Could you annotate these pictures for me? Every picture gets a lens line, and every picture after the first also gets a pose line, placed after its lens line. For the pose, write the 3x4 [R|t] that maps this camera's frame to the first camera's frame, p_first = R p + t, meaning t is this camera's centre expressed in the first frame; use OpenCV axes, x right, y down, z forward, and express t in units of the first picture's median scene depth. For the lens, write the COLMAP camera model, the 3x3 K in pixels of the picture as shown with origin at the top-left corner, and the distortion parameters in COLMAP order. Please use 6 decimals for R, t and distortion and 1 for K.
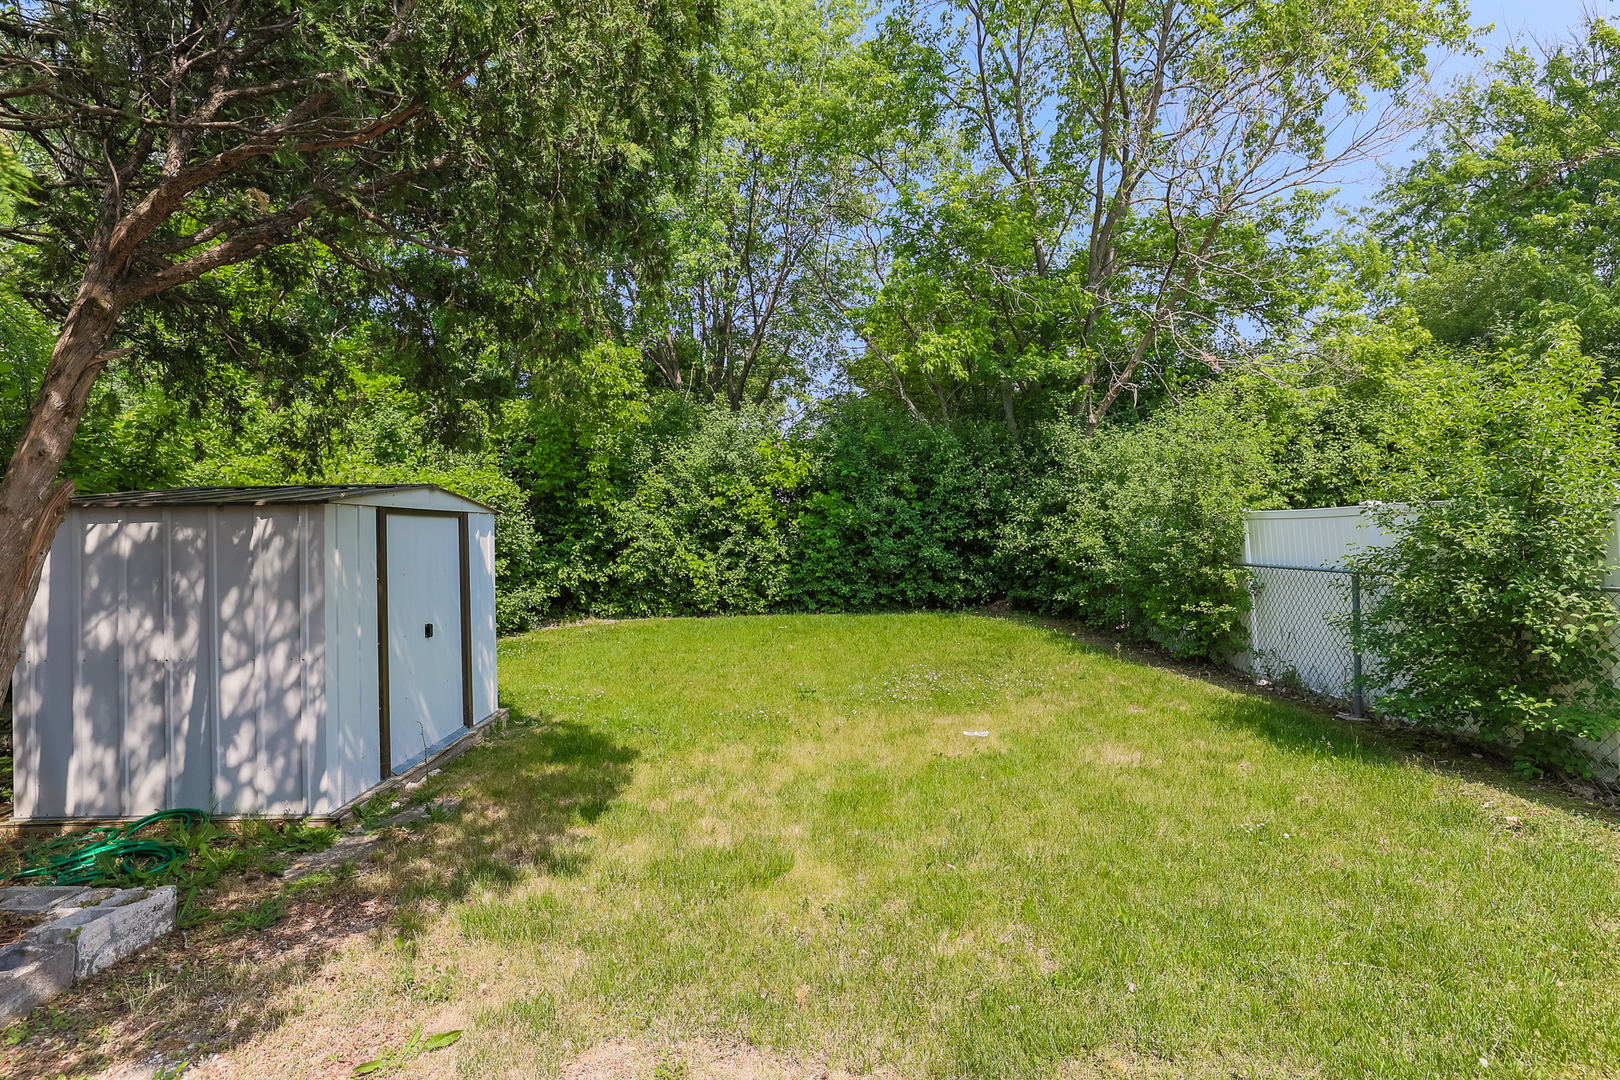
lens RADIAL K [[749.1, 0, 802.6], [0, 749.1, 535.1], [0, 0, 1]] dist [-0.050432, 0.020705]
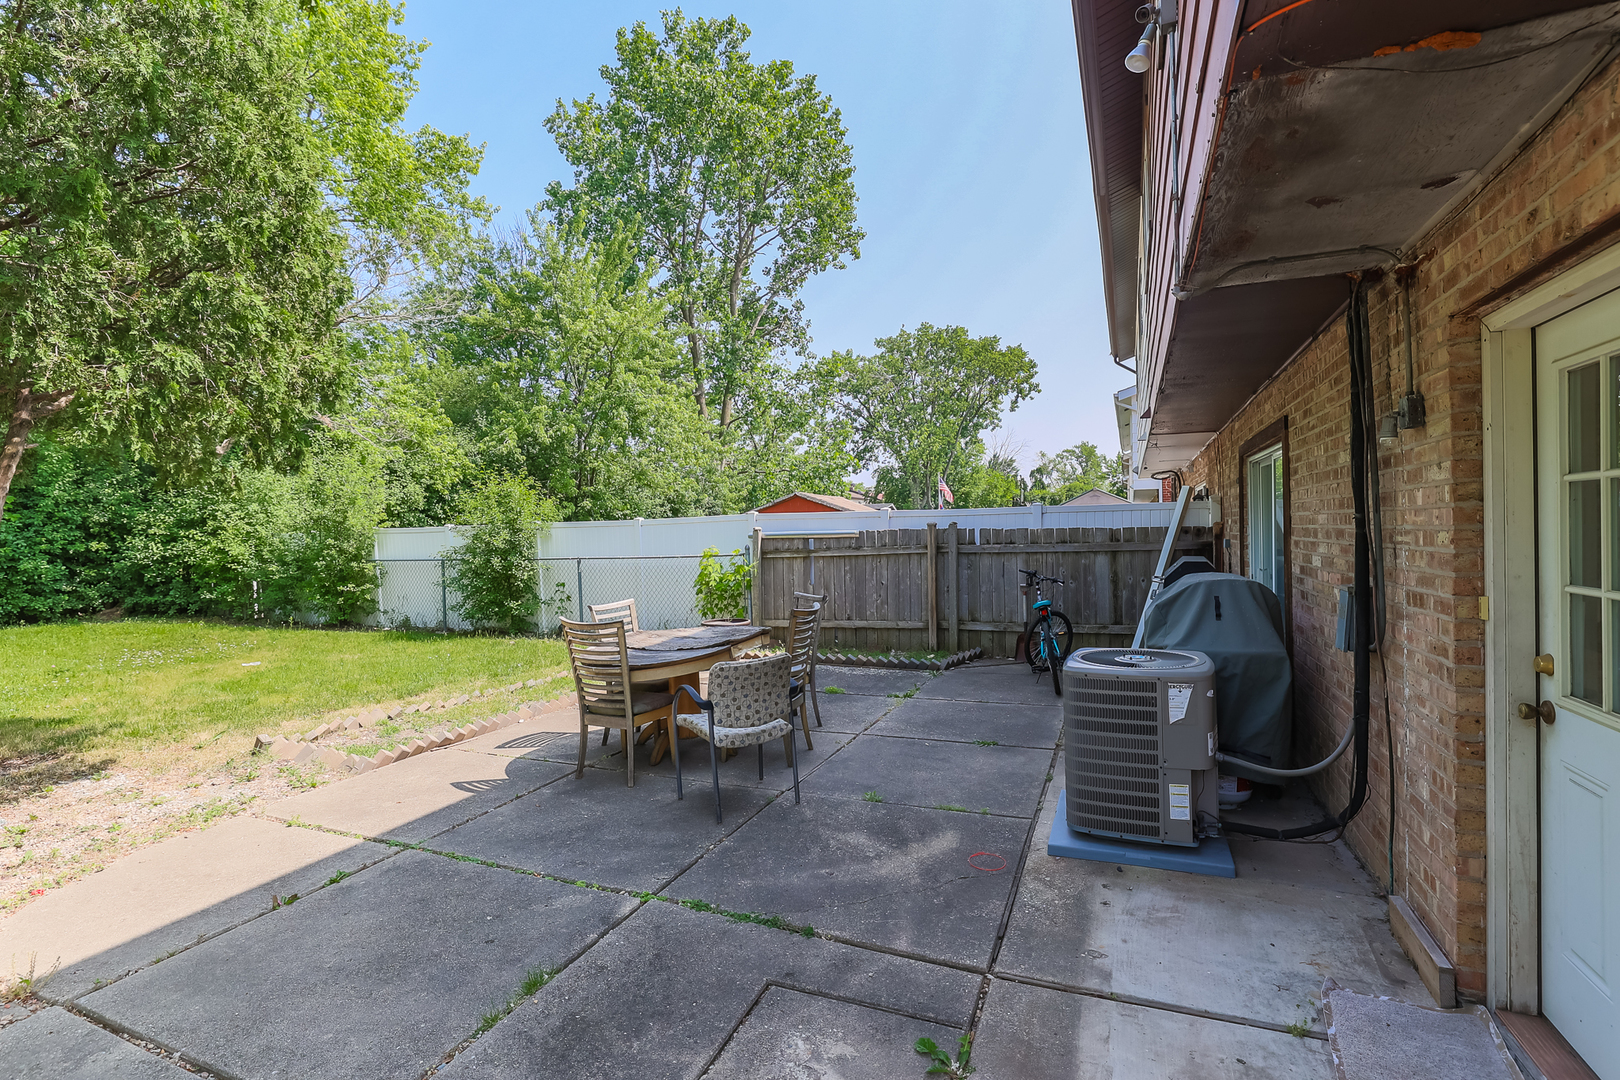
lens RADIAL K [[749.1, 0, 802.6], [0, 749.1, 535.1], [0, 0, 1]] dist [-0.050432, 0.020705]
pose [[0.364304, 0.002762, 0.931276, -0.413868], [0.014754, 0.999853, -0.008737, 0.008089], [-0.931163, 0.016923, 0.364209, -0.351411]]
